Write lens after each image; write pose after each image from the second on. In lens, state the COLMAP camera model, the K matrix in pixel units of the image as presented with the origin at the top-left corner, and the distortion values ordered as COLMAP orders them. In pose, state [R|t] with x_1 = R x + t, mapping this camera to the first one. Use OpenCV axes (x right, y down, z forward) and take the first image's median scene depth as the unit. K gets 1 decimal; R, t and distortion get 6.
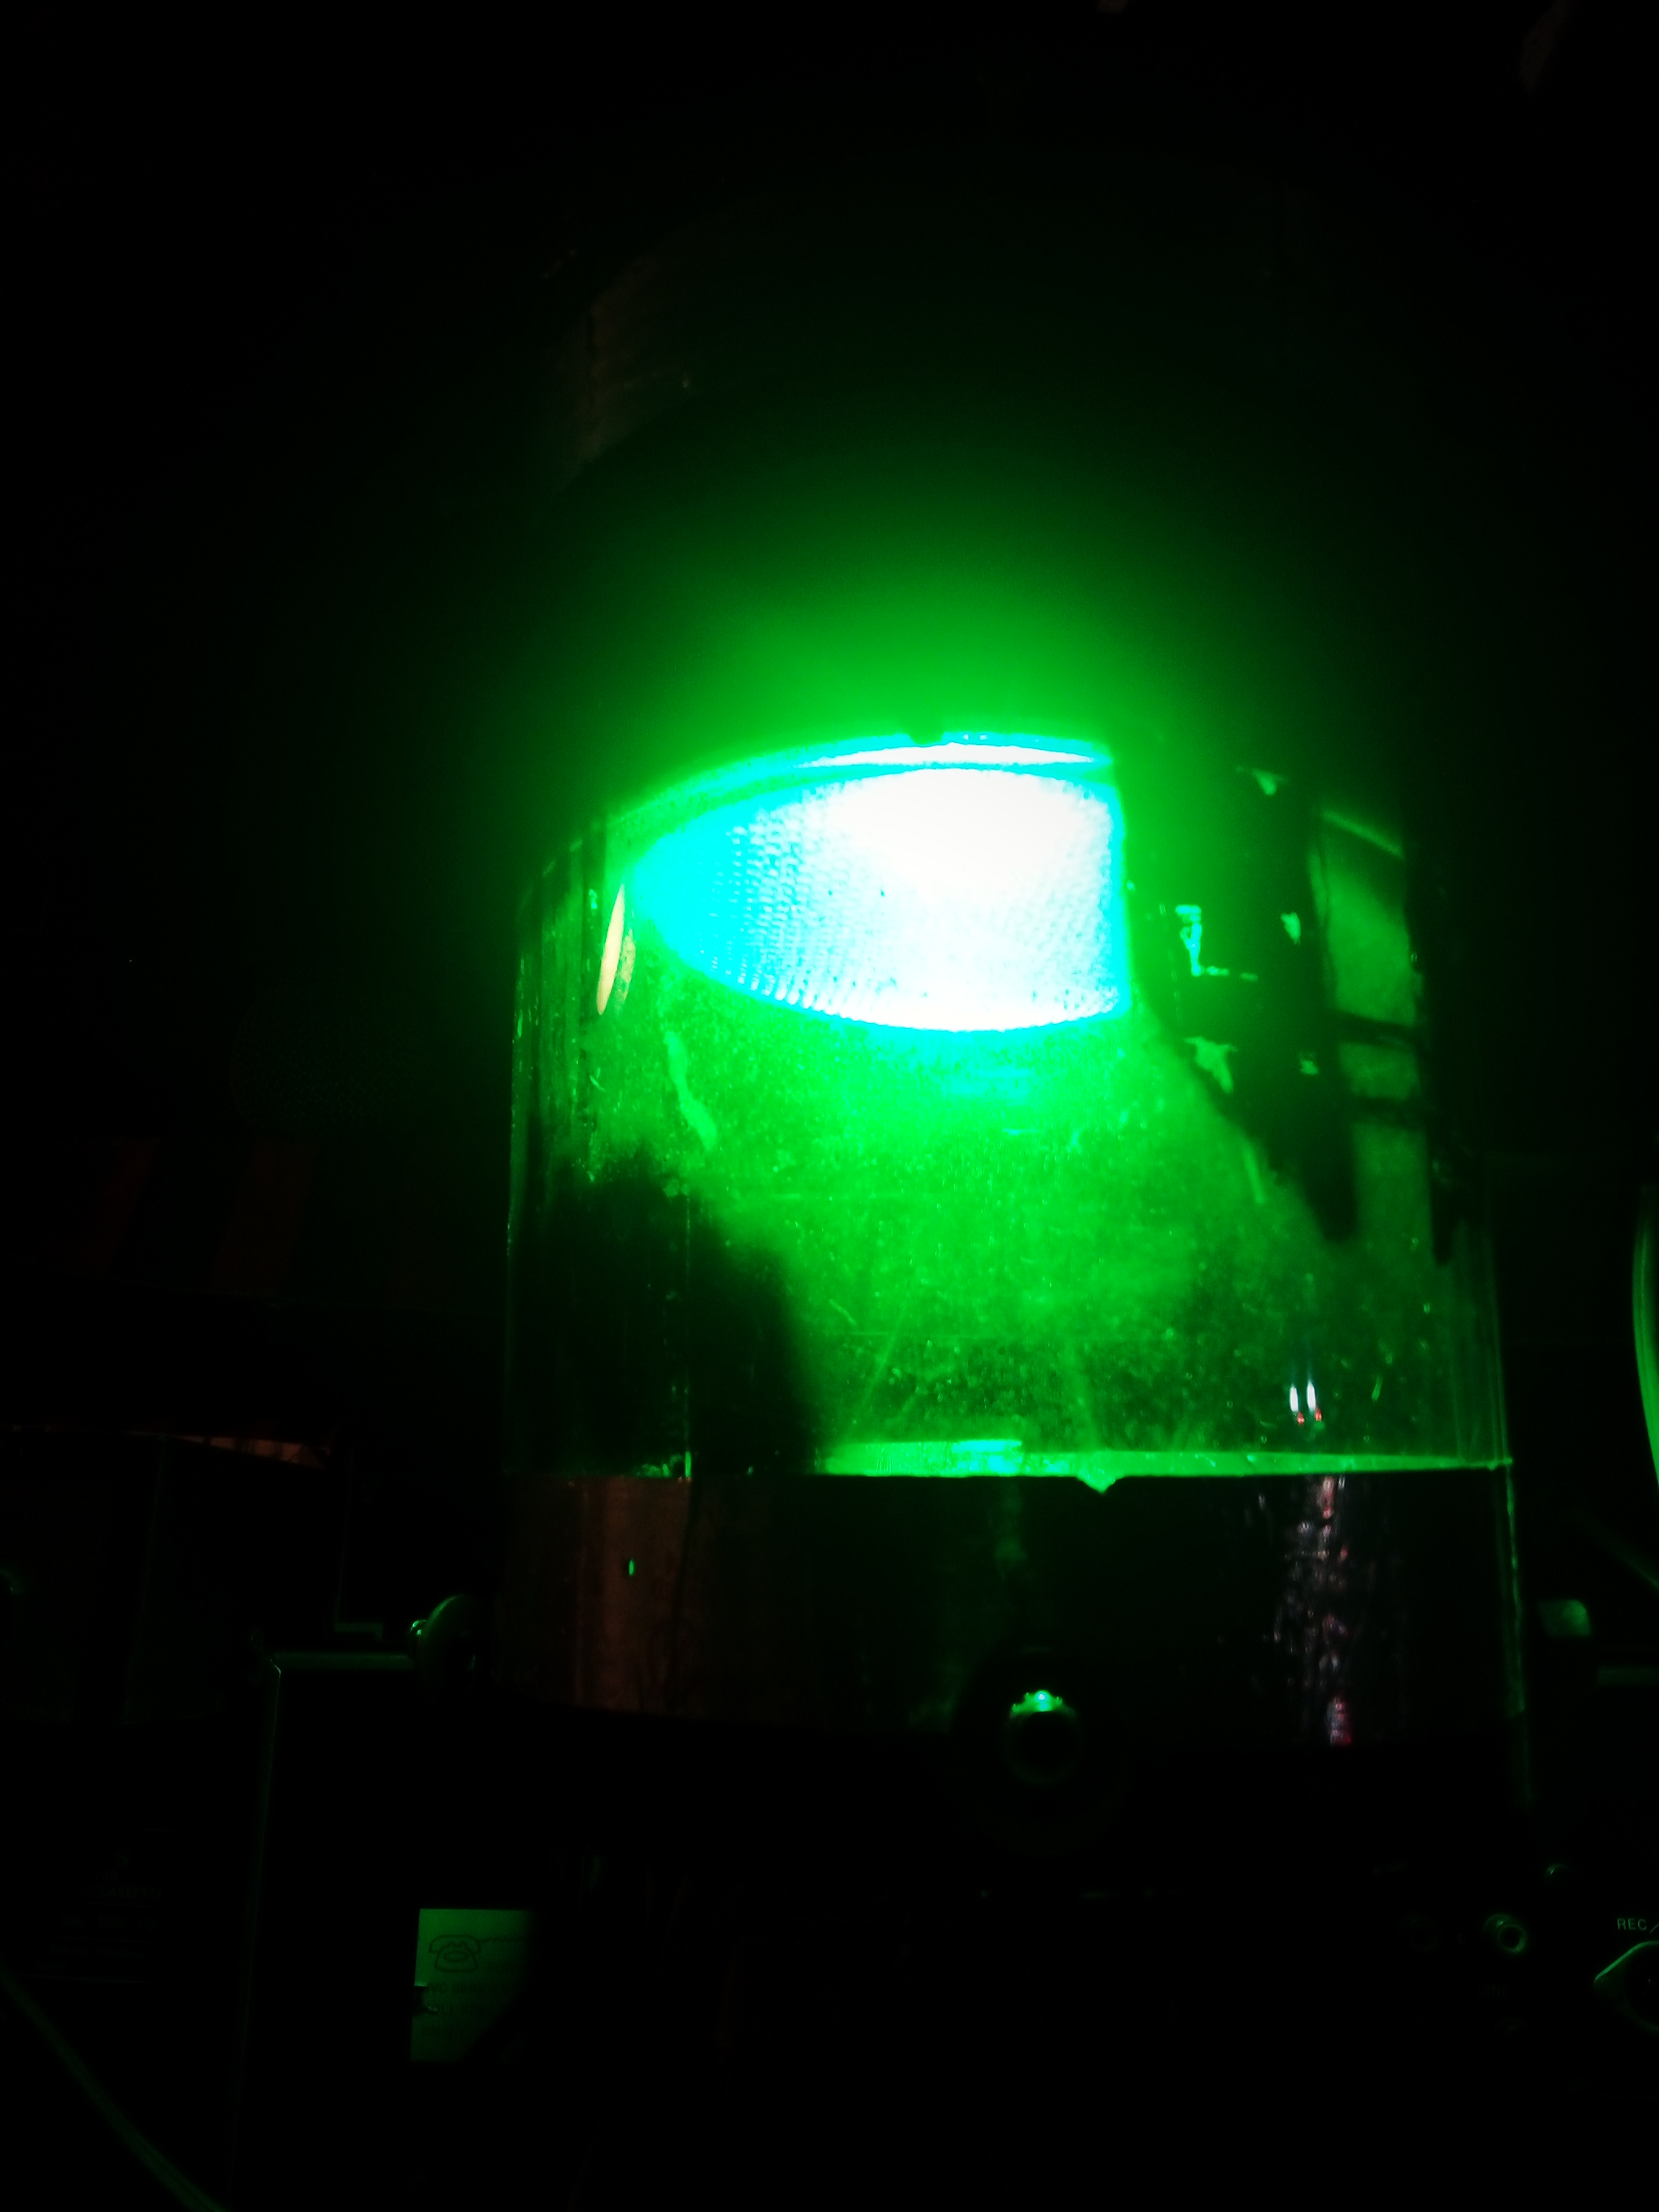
lens RADIAL K [[1760.6, 0, 837.0], [0, 1760.6, 1100.6], [0, 0, 1]] dist [0.064509, -0.104292]
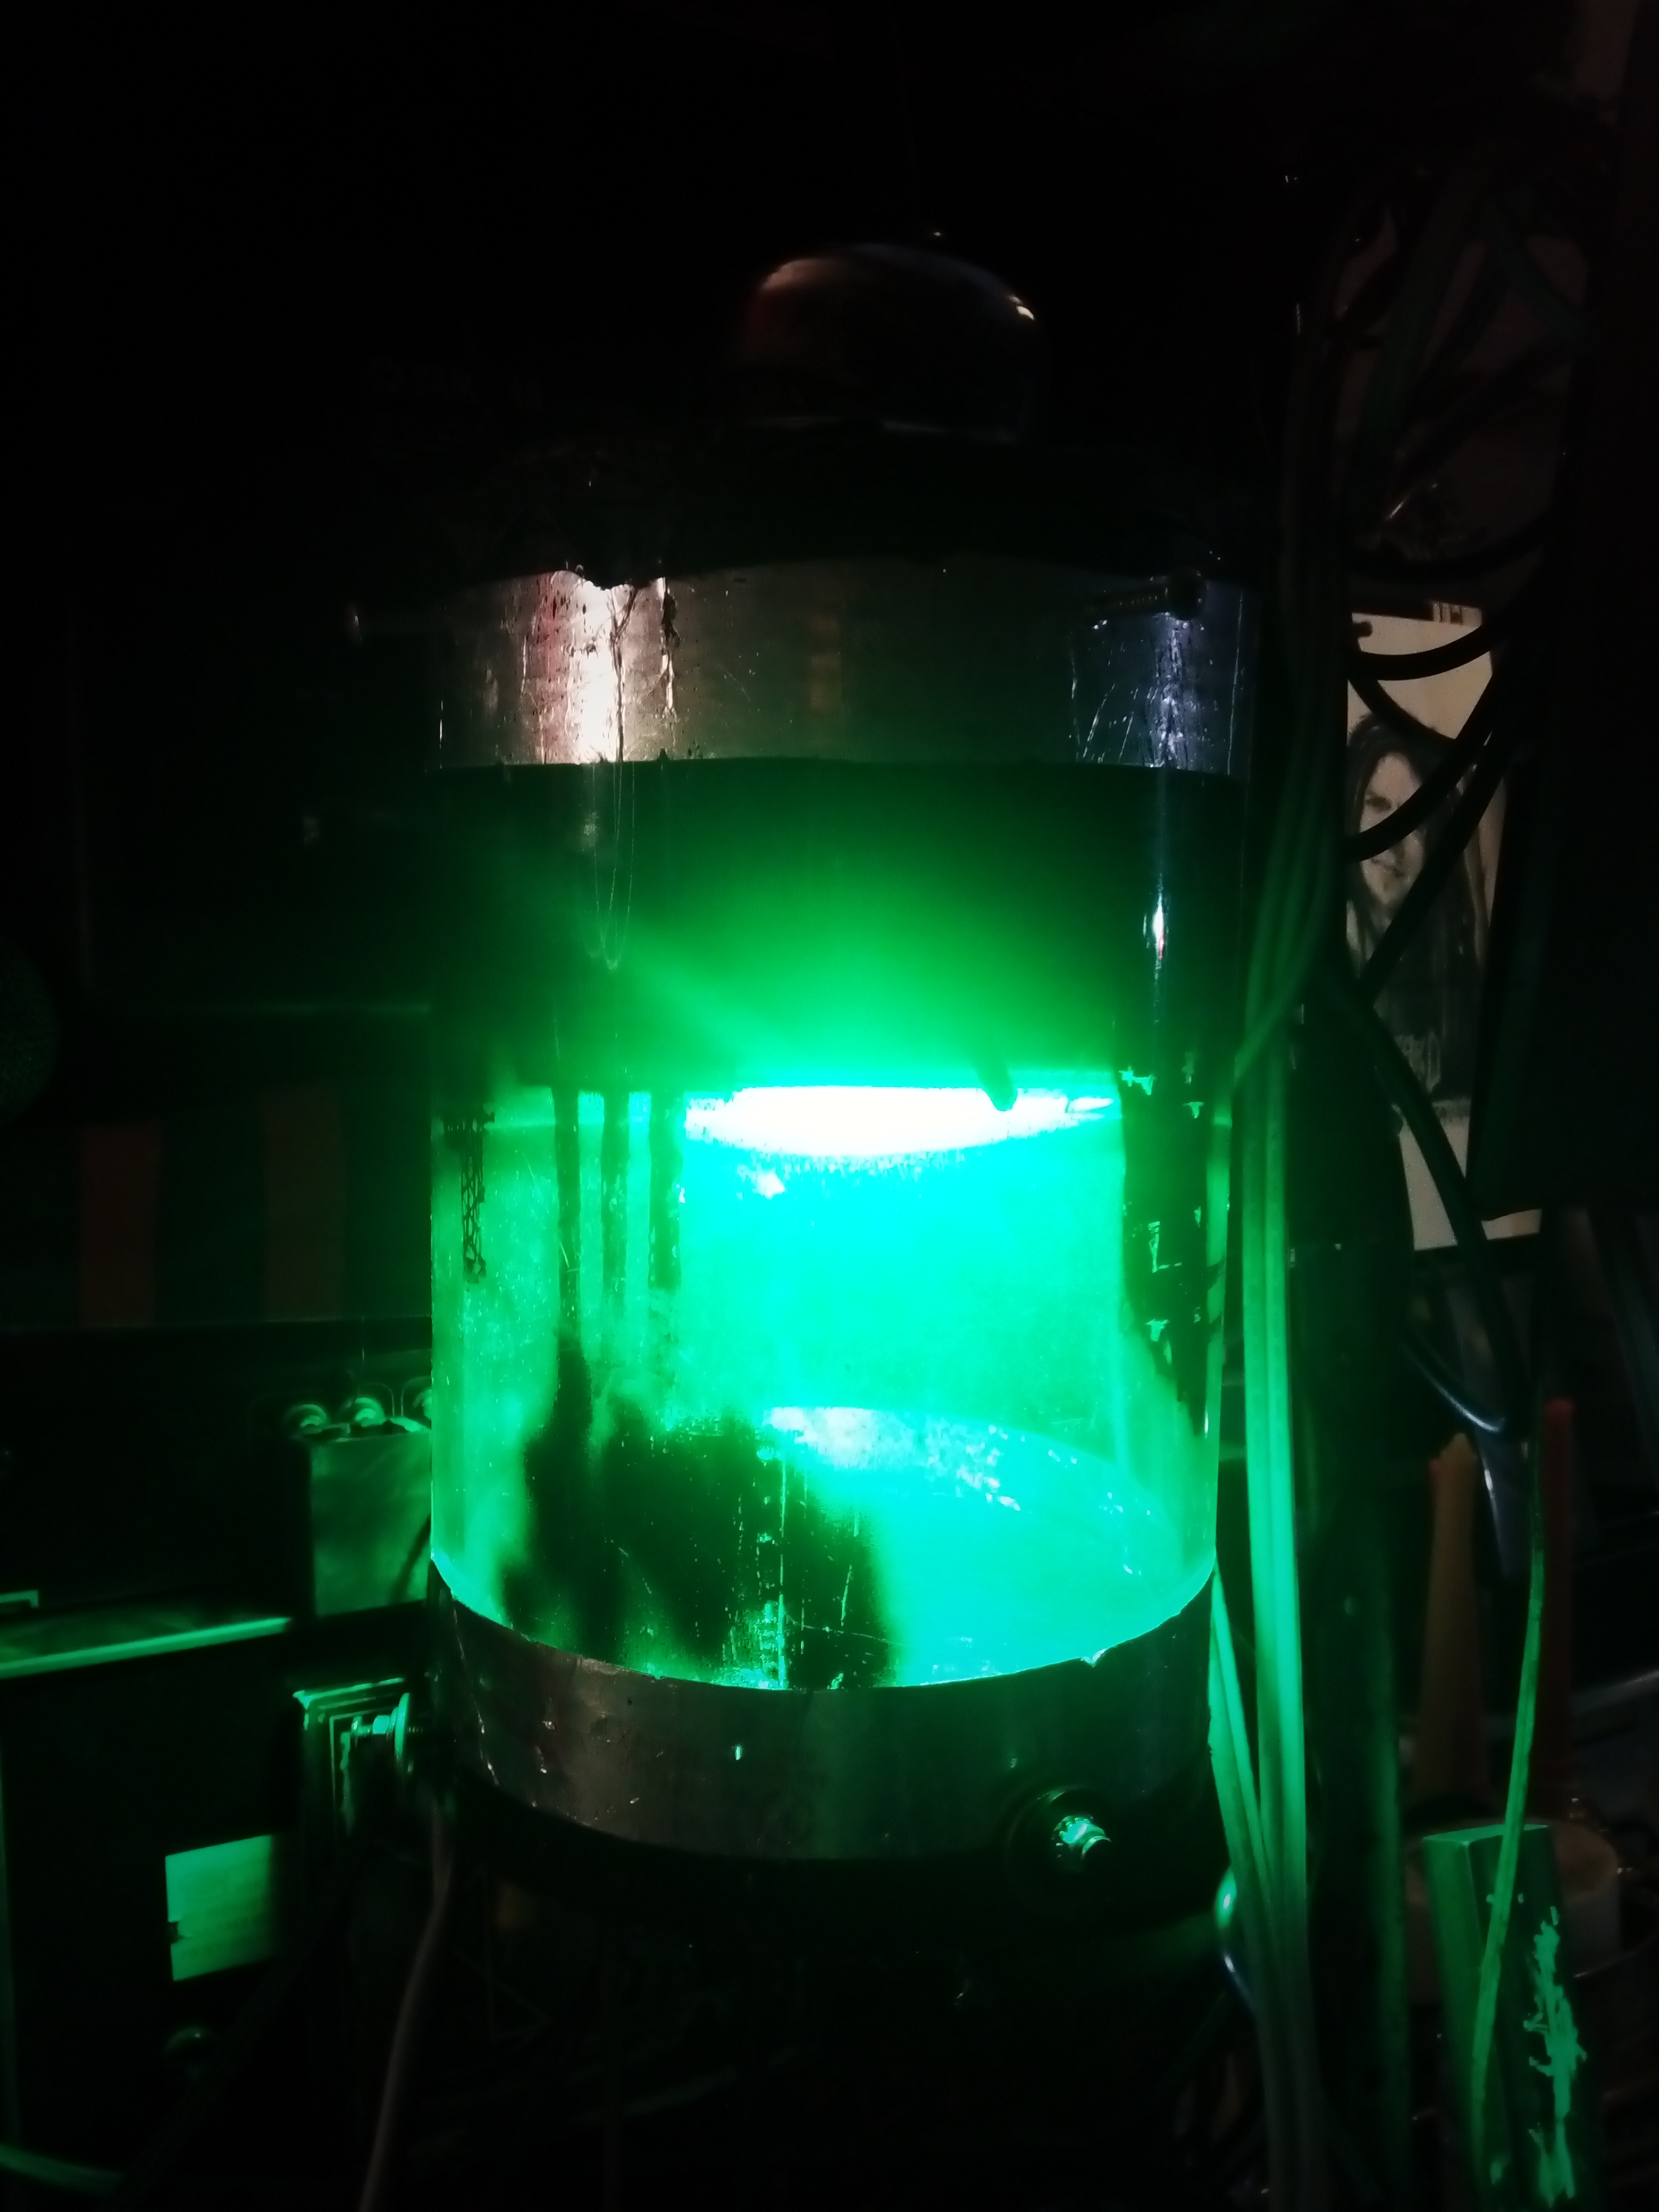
lens RADIAL K [[1760.6, 0, 814.3], [0, 1760.6, 1107.4], [0, 0, 1]] dist [0.064509, -0.104292]
pose [[0.858151, -0.041121, 0.511747, -0.671411], [-0.114511, 0.956345, 0.268871, -0.502172], [-0.500463, -0.289333, 0.815980, 0.071388]]
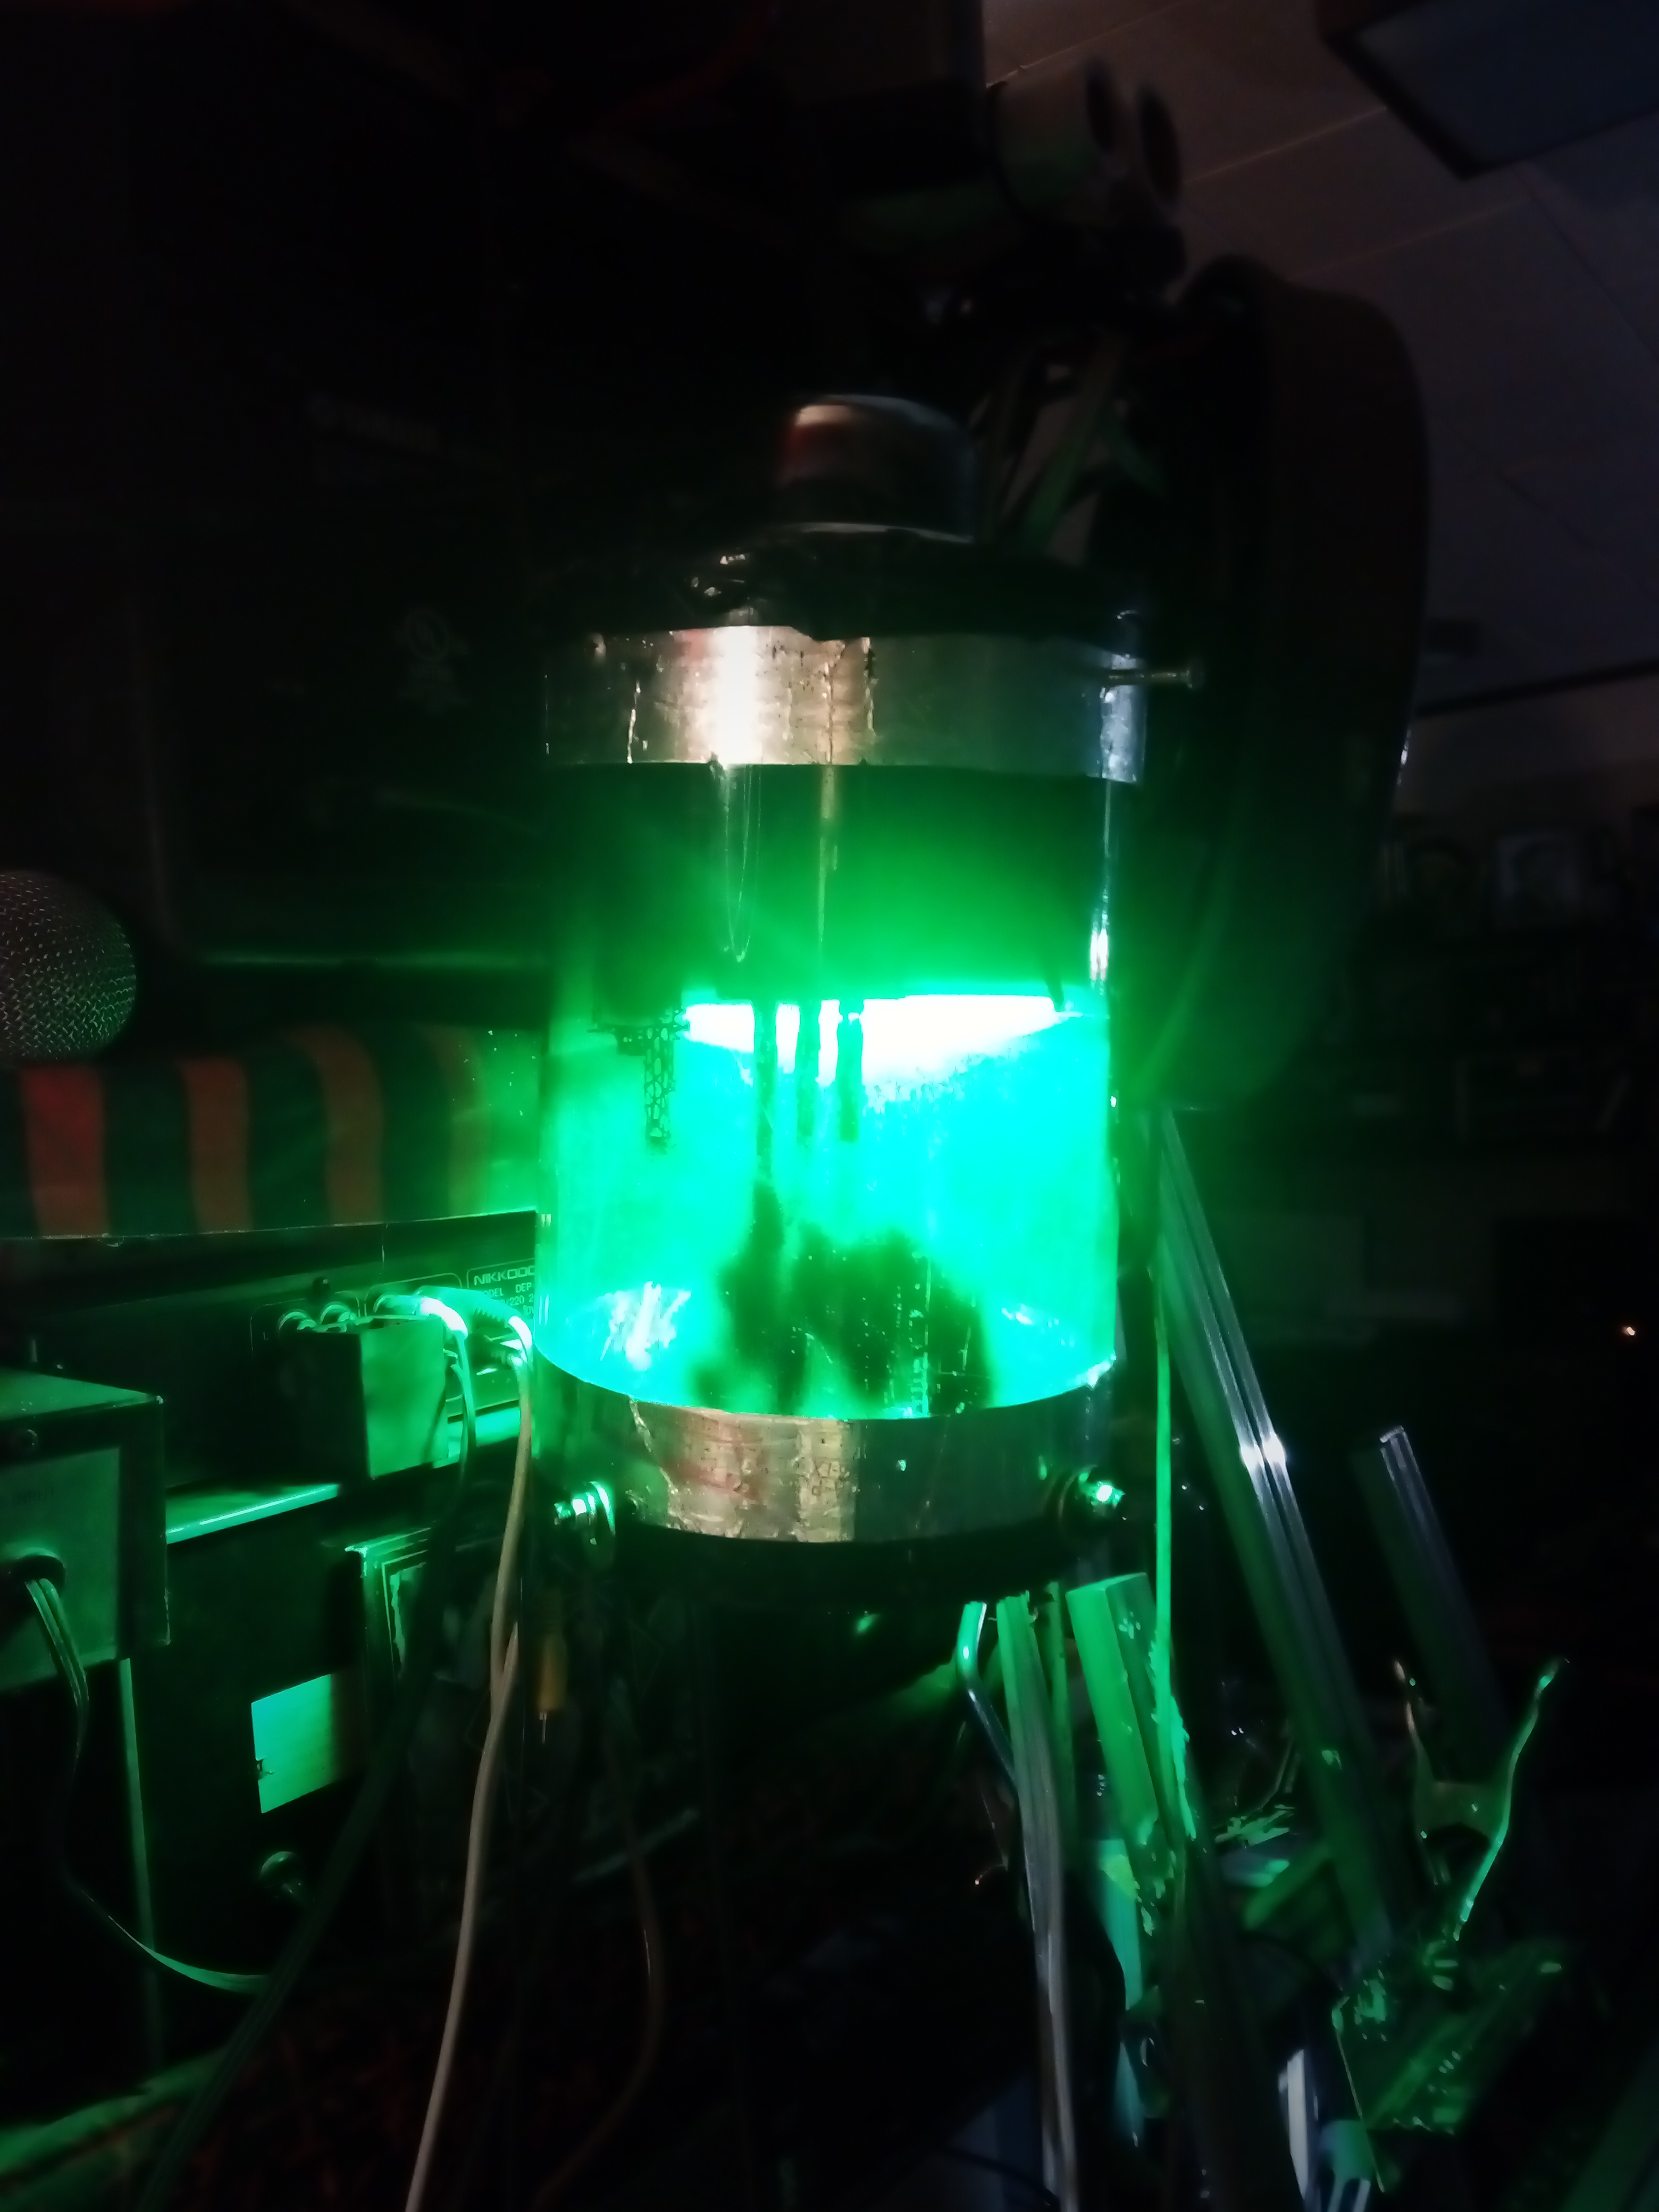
lens RADIAL K [[1760.6, 0, 817.4], [0, 1760.6, 1128.6], [0, 0, 1]] dist [0.064509, -0.104292]
pose [[0.580663, -0.068850, 0.811228, -1.536478], [-0.177770, 0.961652, 0.208862, -0.407844], [-0.794499, -0.265490, 0.546156, 0.172779]]
